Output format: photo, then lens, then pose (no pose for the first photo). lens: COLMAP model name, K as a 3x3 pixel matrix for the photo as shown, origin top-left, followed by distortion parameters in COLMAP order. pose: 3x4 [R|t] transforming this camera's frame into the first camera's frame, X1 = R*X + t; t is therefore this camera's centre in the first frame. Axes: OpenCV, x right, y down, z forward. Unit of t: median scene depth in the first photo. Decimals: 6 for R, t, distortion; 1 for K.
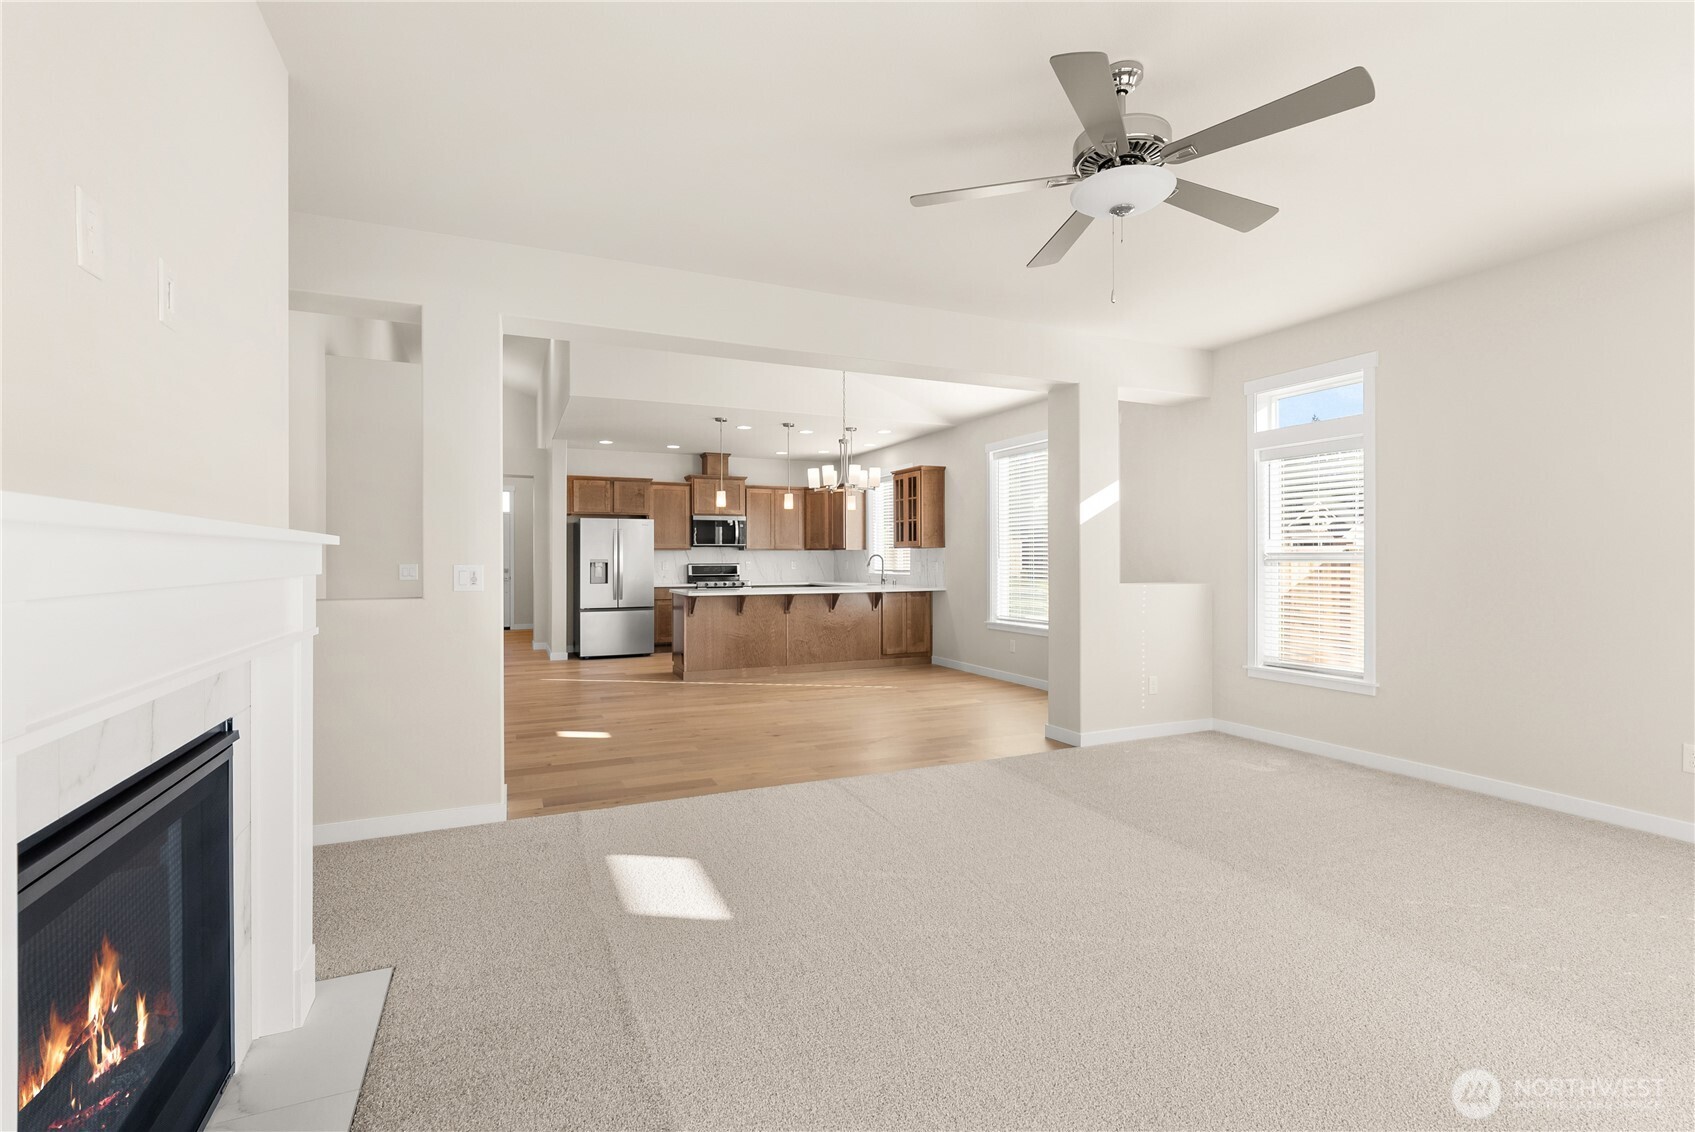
lens RADIAL K [[765.0, 0, 830.0], [0, 765.0, 560.1], [0, 0, 1]] dist [-0.008117, 0.001851]
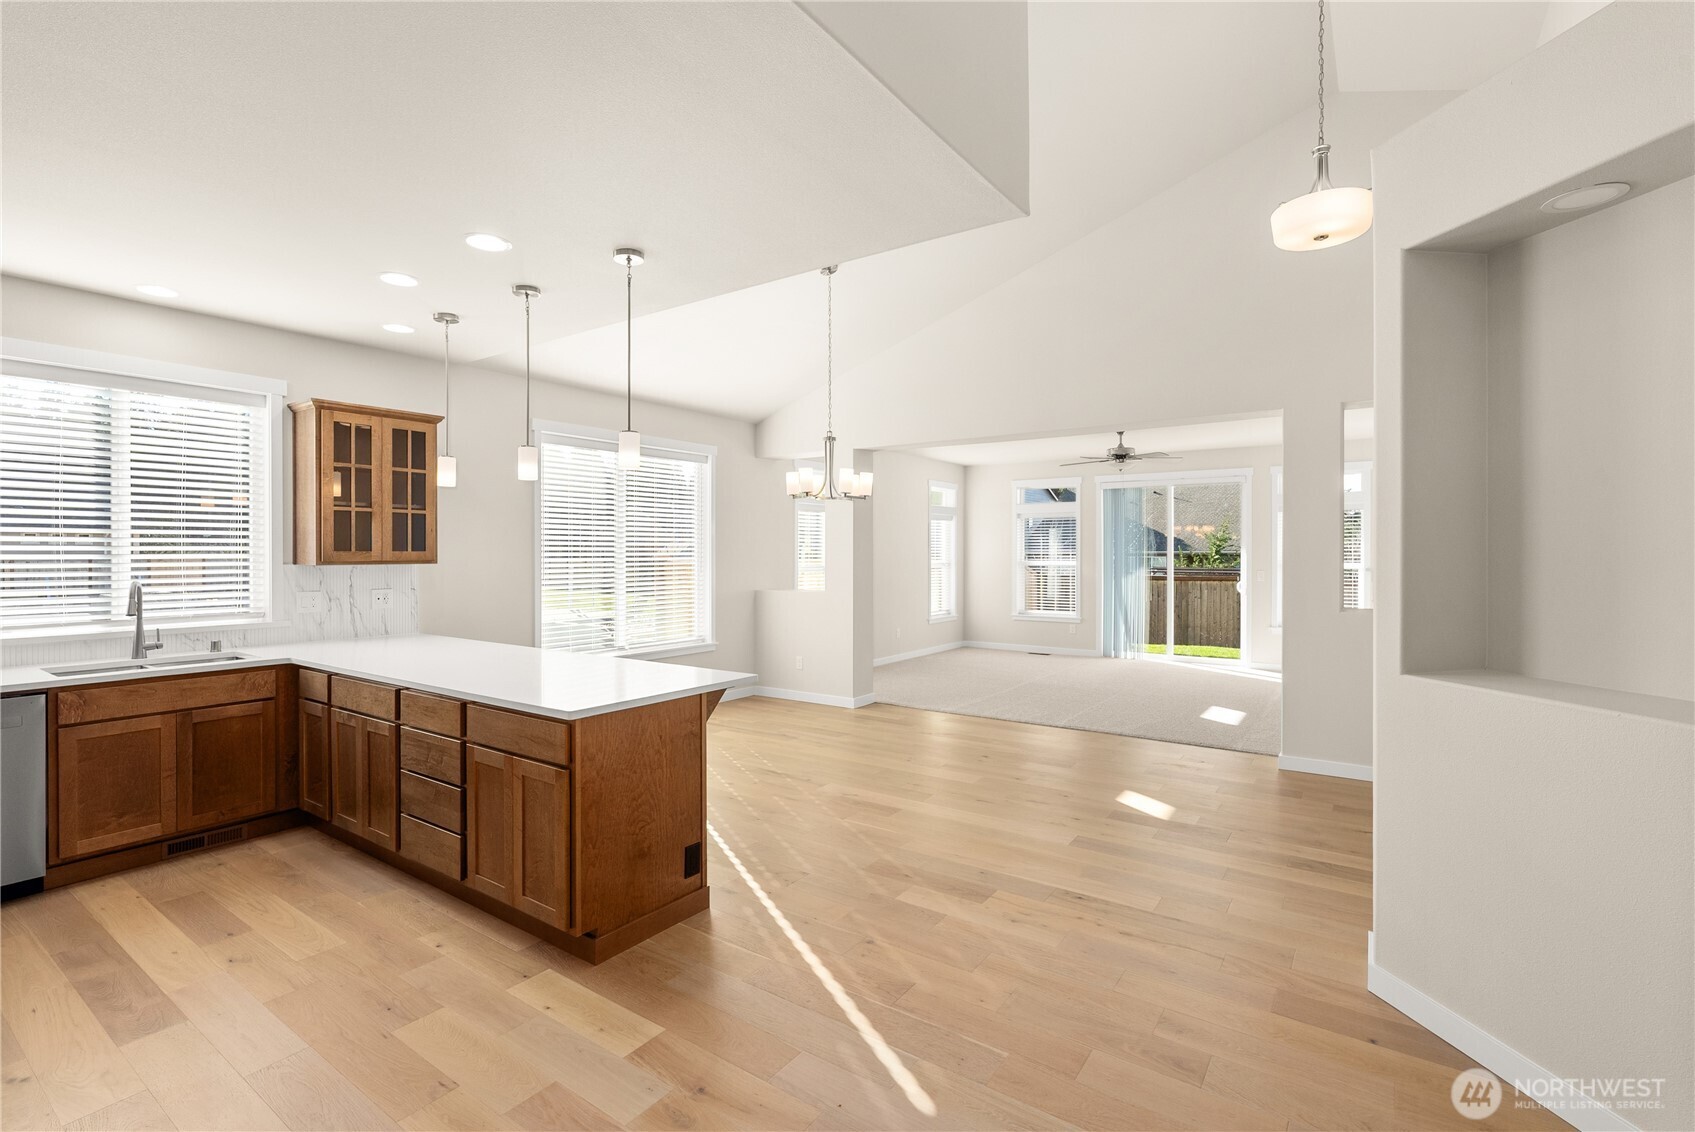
lens RADIAL K [[765.0, 0, 852.8], [0, 765.0, 555.0], [0, 0, 1]] dist [-0.008117, 0.001851]
pose [[-0.527952, -0.000772, 0.849274, -0.454724], [0.006795, 0.999964, 0.005132, -0.020433], [-0.849247, 0.008480, -0.527928, 0.919966]]
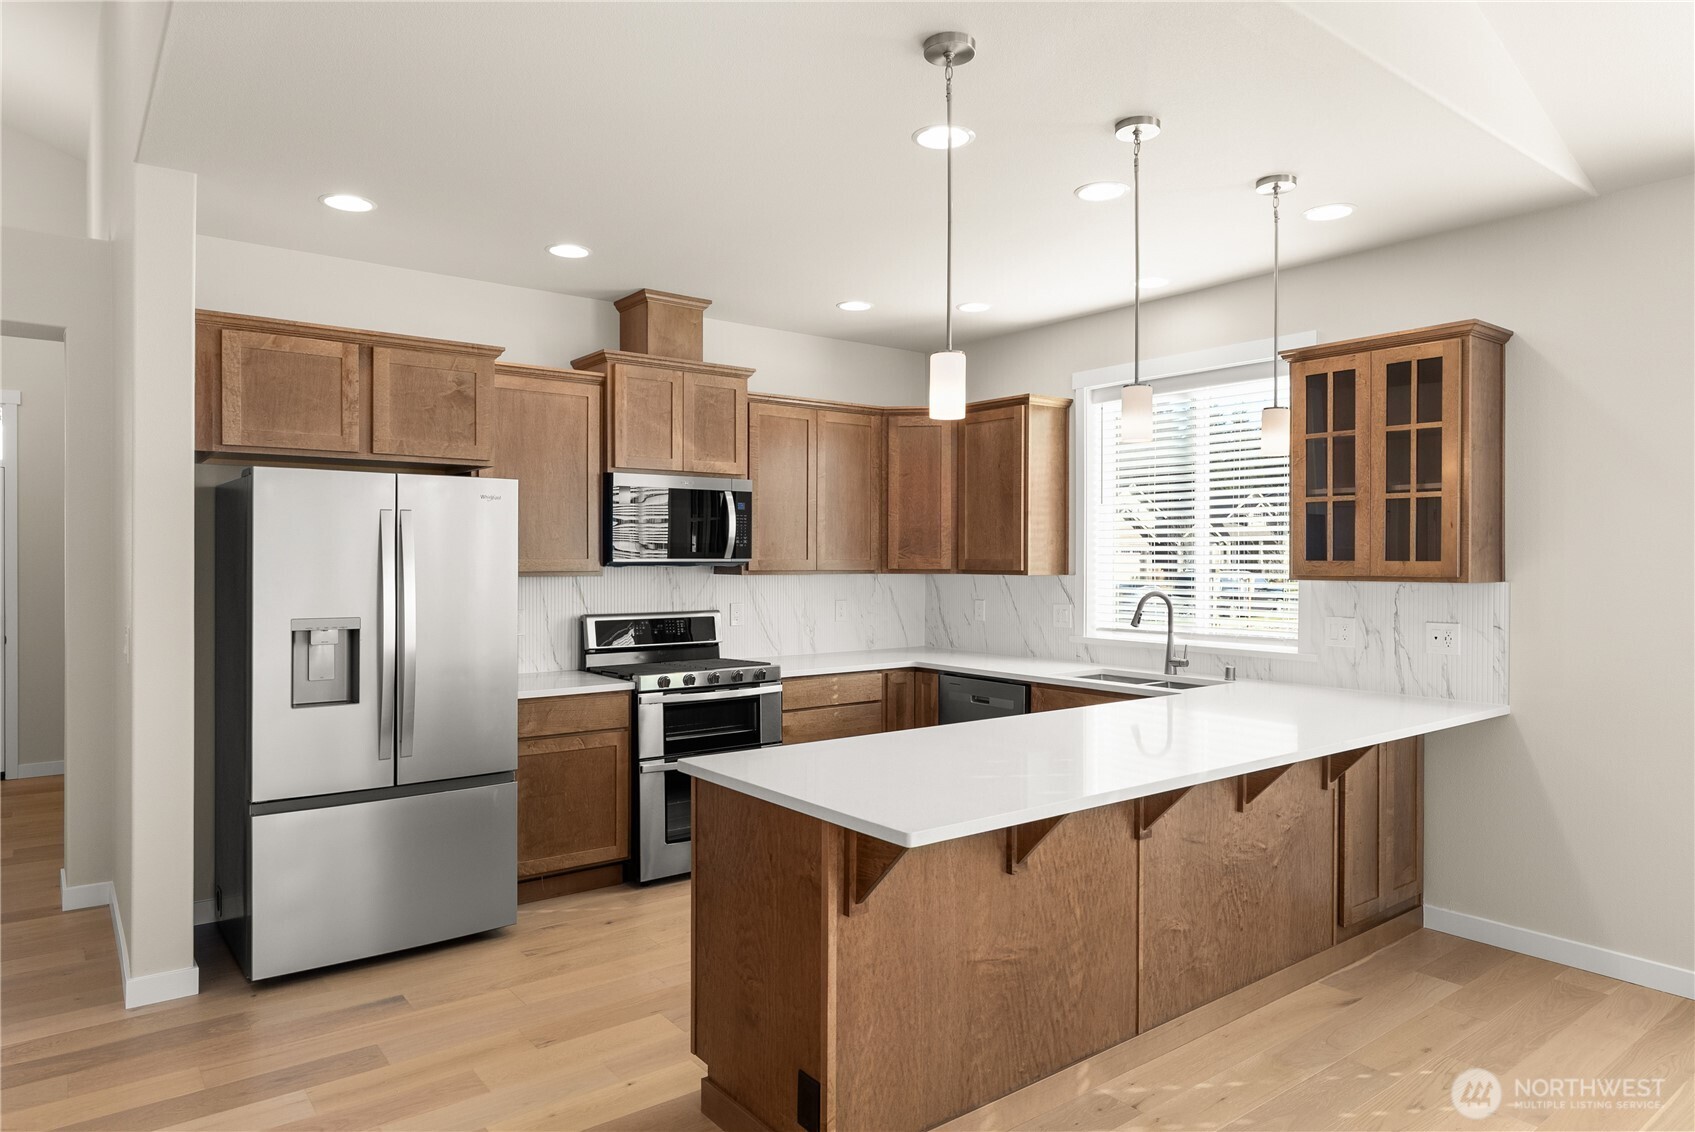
lens RADIAL K [[1043.6, 0, 840.2], [0, 1043.6, 564.5], [0, 0, 1]] dist [-0.009118, -0.001774]
pose [[0.971001, 0.003578, 0.239050, -0.205809], [-0.003667, 0.999993, -0.000072, -0.020097], [-0.239049, -0.000806, 0.971007, 0.573866]]
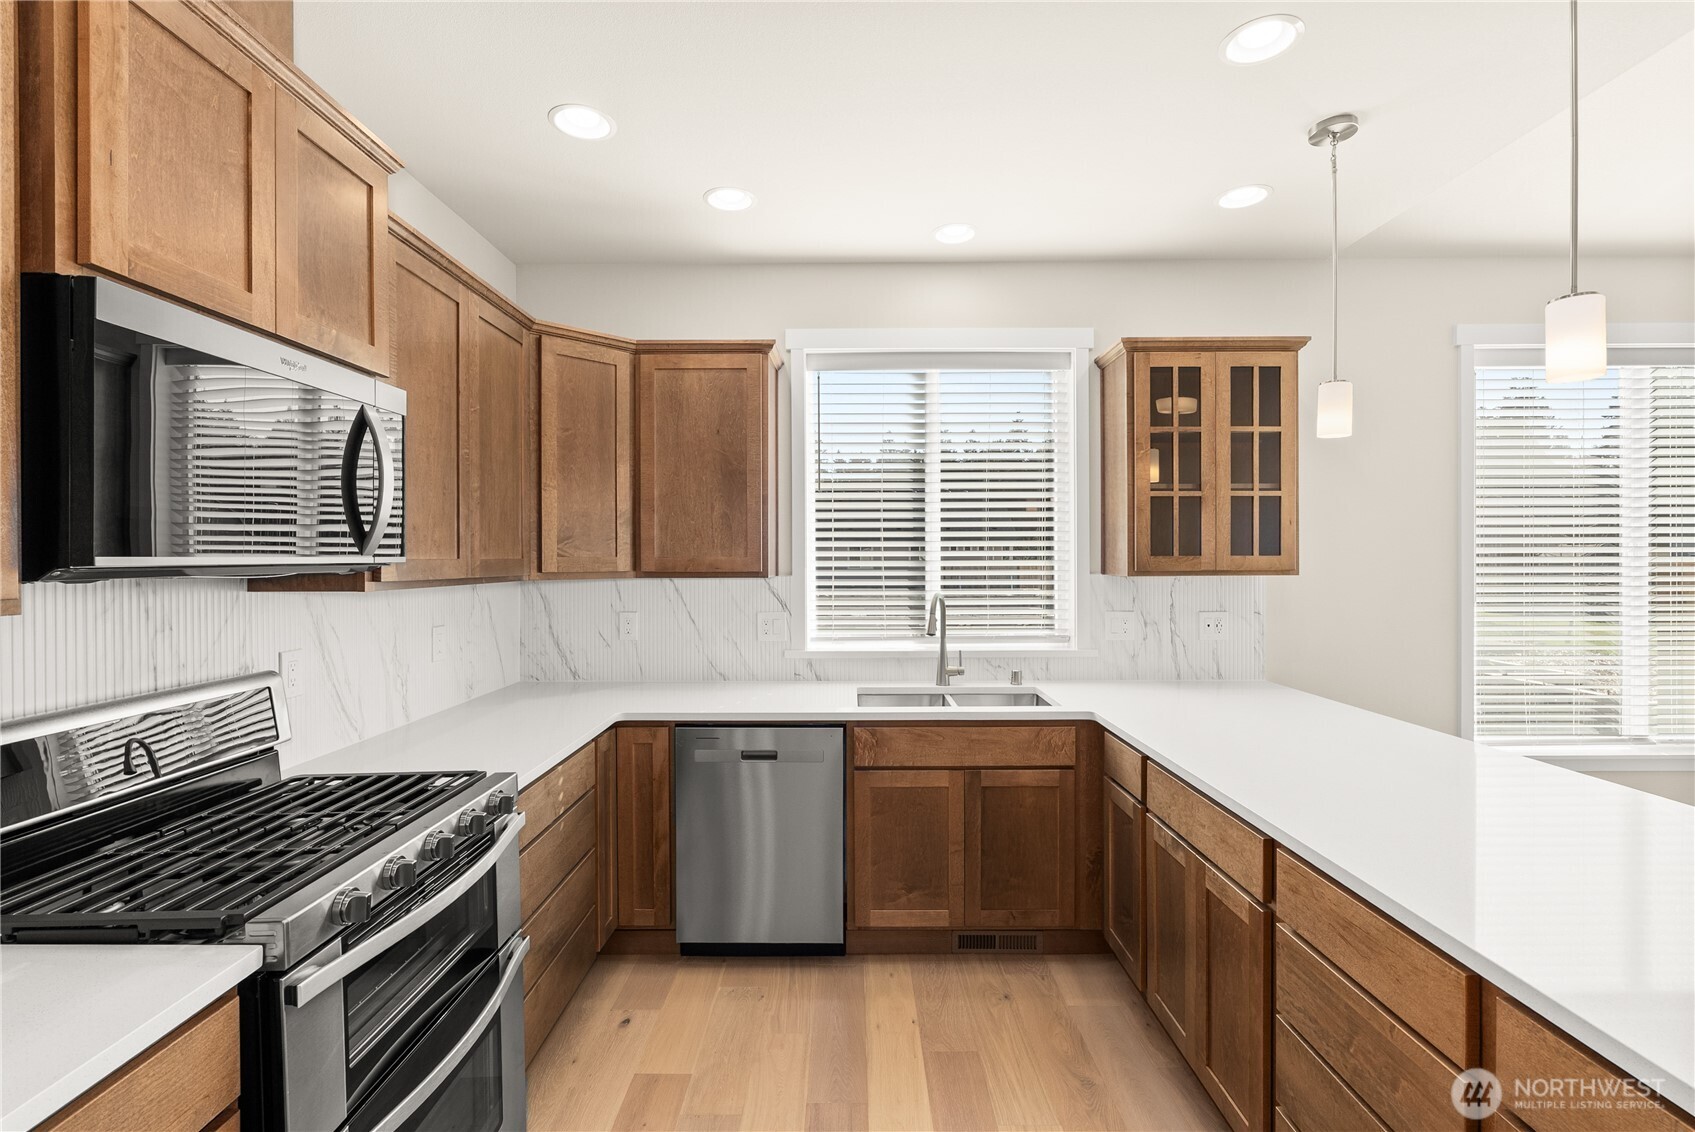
lens RADIAL K [[765.0, 0, 847.3], [0, 765.0, 560.3], [0, 0, 1]] dist [-0.008117, 0.001851]
pose [[0.405726, -0.000079, 0.913995, -0.247671], [0.007541, 0.999966, -0.003262, -0.020647], [-0.913964, 0.008216, 0.405713, 0.929019]]
